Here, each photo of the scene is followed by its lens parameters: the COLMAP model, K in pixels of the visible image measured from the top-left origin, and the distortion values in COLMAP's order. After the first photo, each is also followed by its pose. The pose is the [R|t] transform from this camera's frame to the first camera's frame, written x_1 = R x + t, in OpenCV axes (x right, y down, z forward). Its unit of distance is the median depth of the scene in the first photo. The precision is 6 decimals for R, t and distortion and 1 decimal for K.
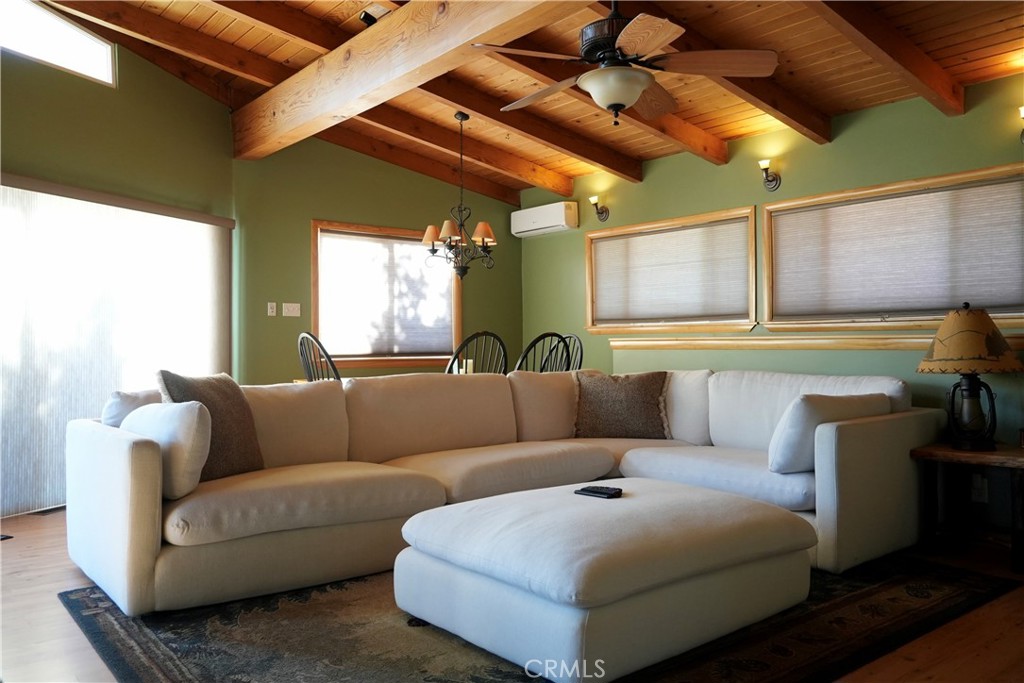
lens RADIAL K [[811.7, 0, 512.0], [0, 811.7, 341.5], [0, 0, 1]] dist [-0.011496, -0.003086]
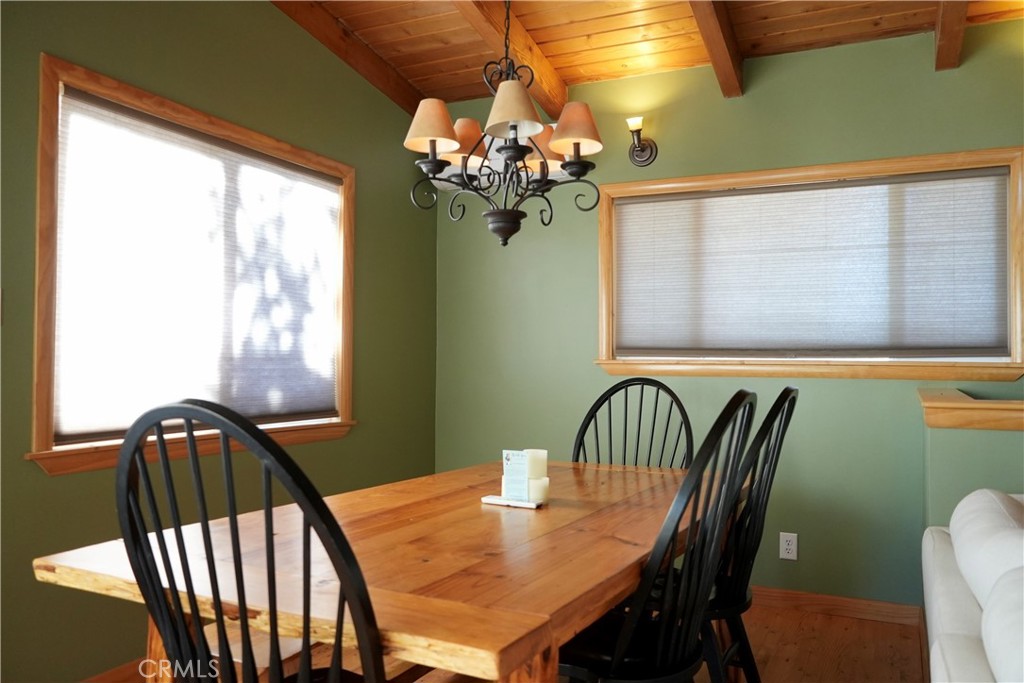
lens RADIAL K [[811.7, 0, 512.0], [0, 811.7, 341.5], [0, 0, 1]] dist [-0.011496, -0.003086]
pose [[0.901689, 0.024129, 0.431711, -0.208091], [-0.013356, 0.999520, -0.027967, -0.016028], [-0.432179, 0.019452, 0.901578, 0.583898]]
